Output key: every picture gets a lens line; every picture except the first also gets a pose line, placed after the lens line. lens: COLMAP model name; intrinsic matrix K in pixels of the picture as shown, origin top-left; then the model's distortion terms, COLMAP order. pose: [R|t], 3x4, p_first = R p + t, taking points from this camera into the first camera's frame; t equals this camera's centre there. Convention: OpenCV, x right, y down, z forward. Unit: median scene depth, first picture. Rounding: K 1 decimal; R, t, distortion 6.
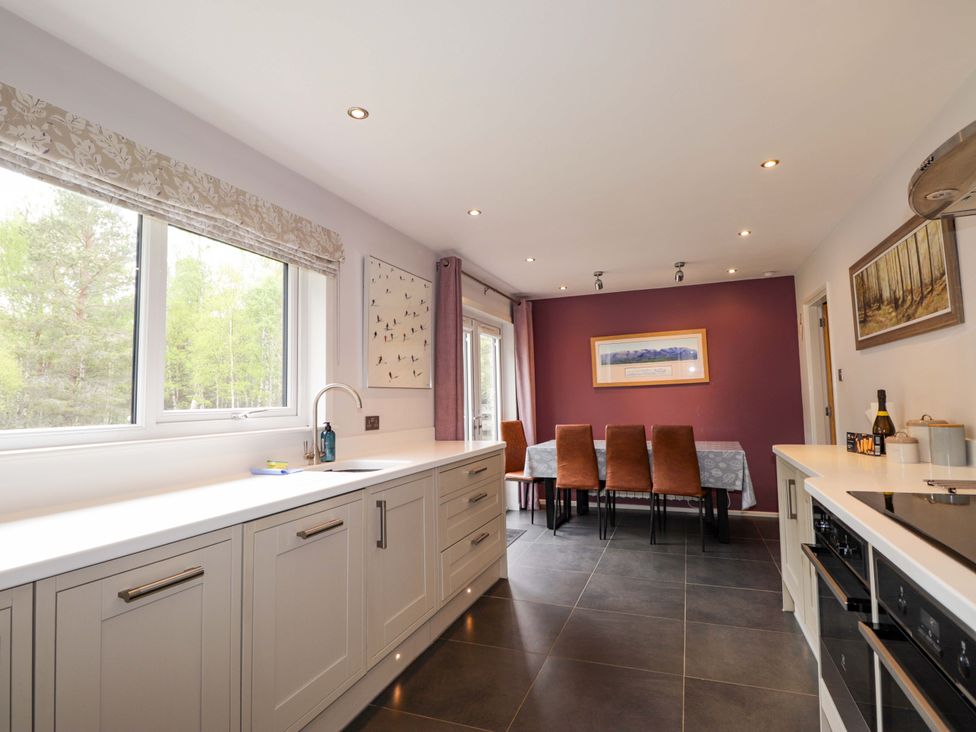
lens RADIAL K [[516.7, 0, 492.6], [0, 516.7, 360.6], [0, 0, 1]] dist [0.002049, -0.000282]
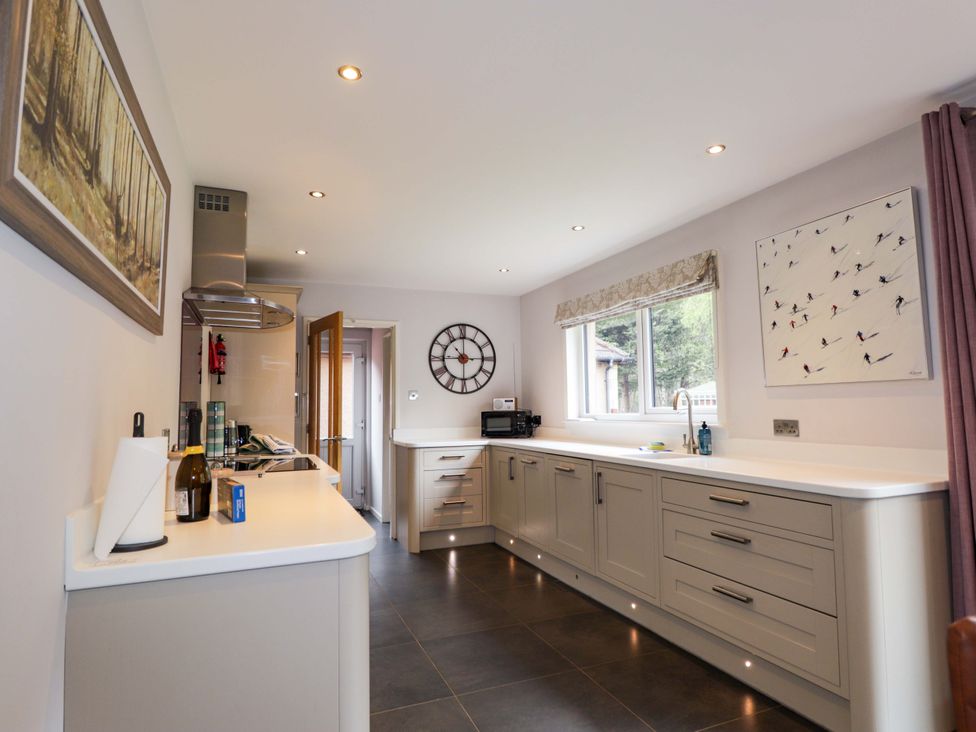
lens RADIAL K [[552.0, 0, 506.1], [0, 552.0, 362.8], [0, 0, 1]] dist [-0.012330, -0.006626]
pose [[-0.713410, -0.023439, -0.700355, 0.738391], [0.083116, 0.989555, -0.117783, 0.083543], [0.695801, -0.142238, -0.704010, 1.339638]]
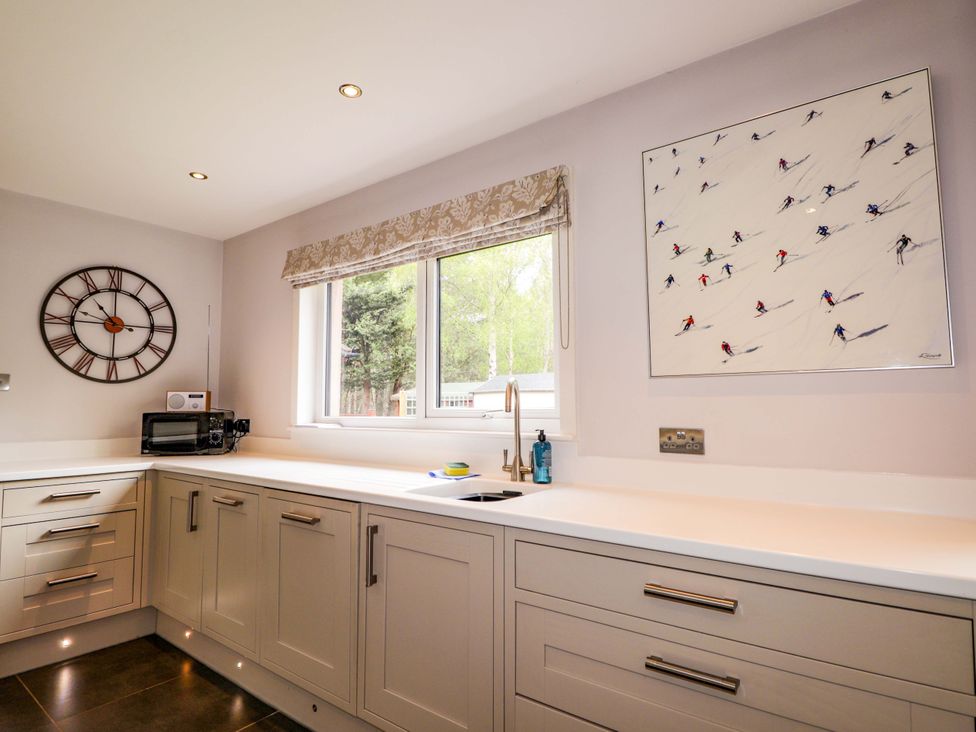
lens RADIAL K [[534.8, 0, 497.1], [0, 534.8, 361.4], [0, 0, 1]] dist [-0.006182, -0.007409]
pose [[-0.277828, -0.055160, -0.959046, 0.372984], [0.084145, 0.993115, -0.081496, 0.067102], [0.956938, -0.103341, -0.271274, 0.979998]]
